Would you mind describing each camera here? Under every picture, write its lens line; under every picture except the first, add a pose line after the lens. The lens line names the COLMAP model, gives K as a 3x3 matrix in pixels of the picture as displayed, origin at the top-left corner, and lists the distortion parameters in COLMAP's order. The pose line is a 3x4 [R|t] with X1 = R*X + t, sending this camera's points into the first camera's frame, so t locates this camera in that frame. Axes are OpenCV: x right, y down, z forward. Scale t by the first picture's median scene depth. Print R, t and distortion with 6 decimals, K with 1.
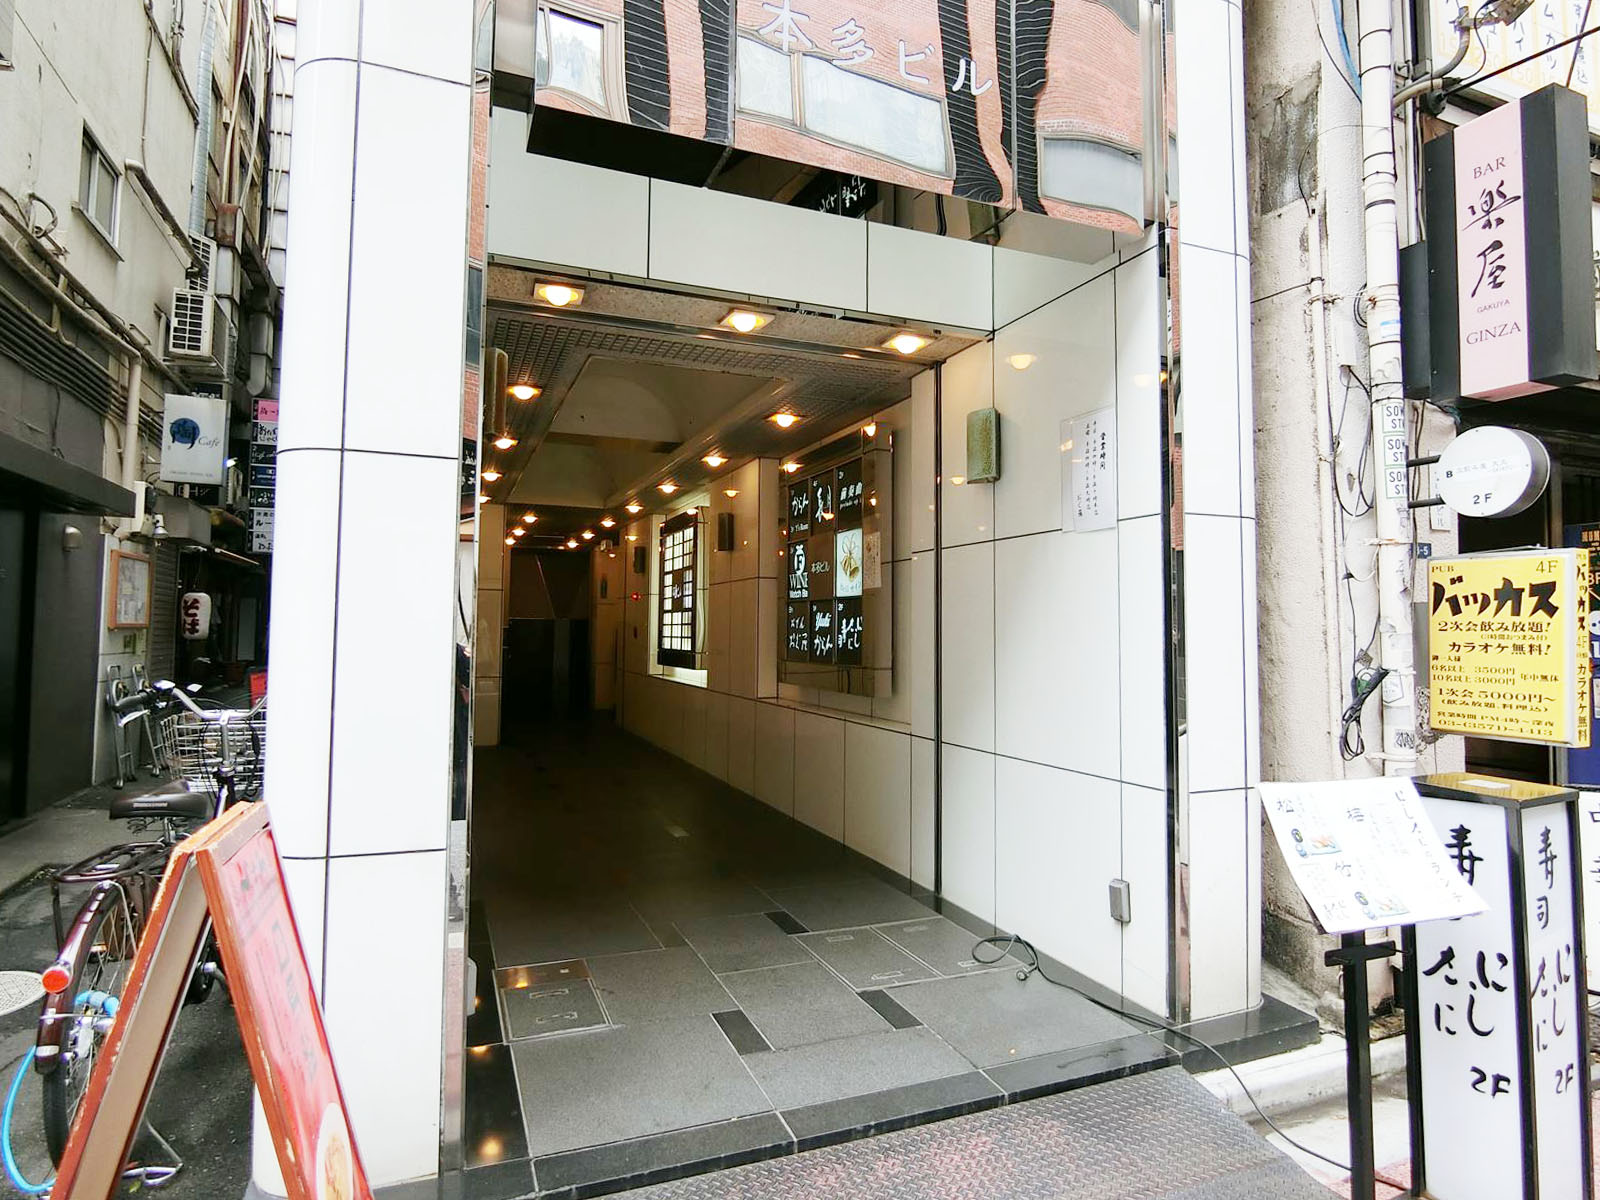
lens RADIAL K [[903.0, 0, 800.0], [0, 903.0, 600.0], [0, 0, 1]] dist [-0.032136, 0.000520]
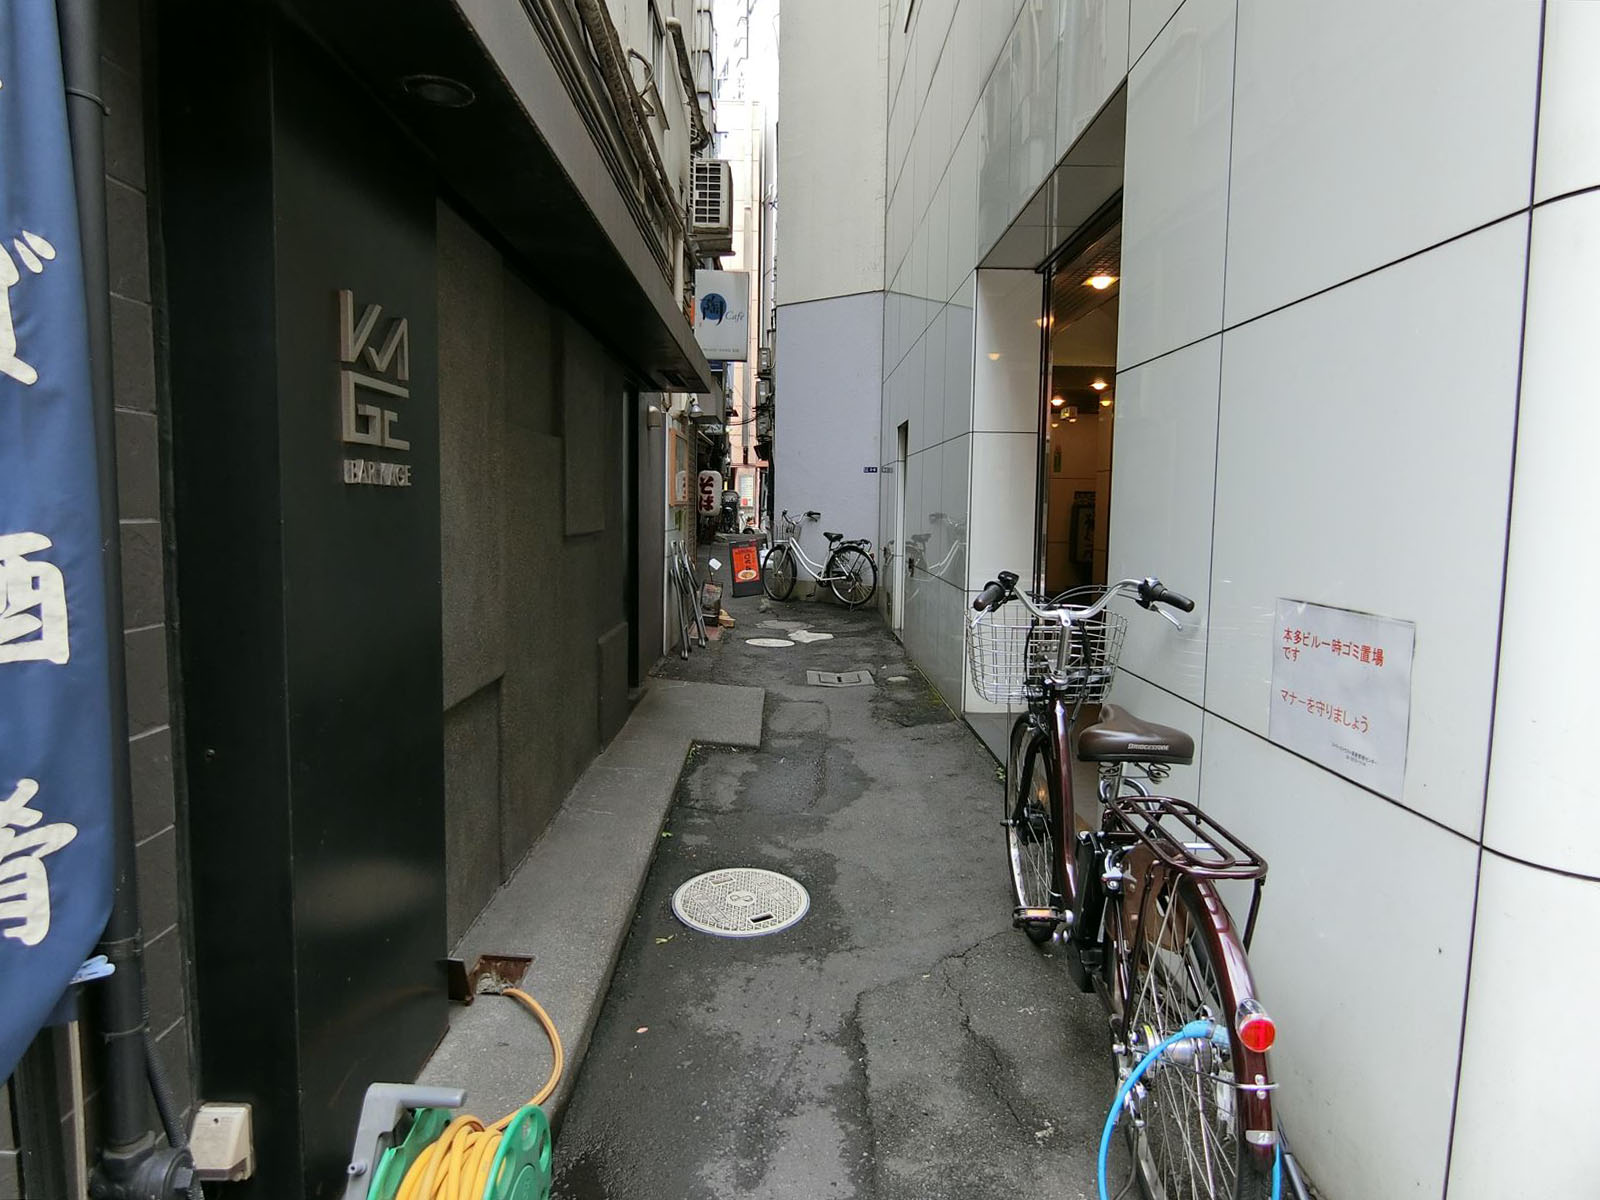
lens RADIAL K [[903.0, 0, 800.0], [0, 903.0, 600.0], [0, 0, 1]] dist [-0.032136, 0.000520]
pose [[0.931103, 0.038949, -0.362671, -0.216493], [0.011375, 0.990699, 0.135599, 0.000031], [0.364579, -0.130382, 0.921999, 0.060226]]
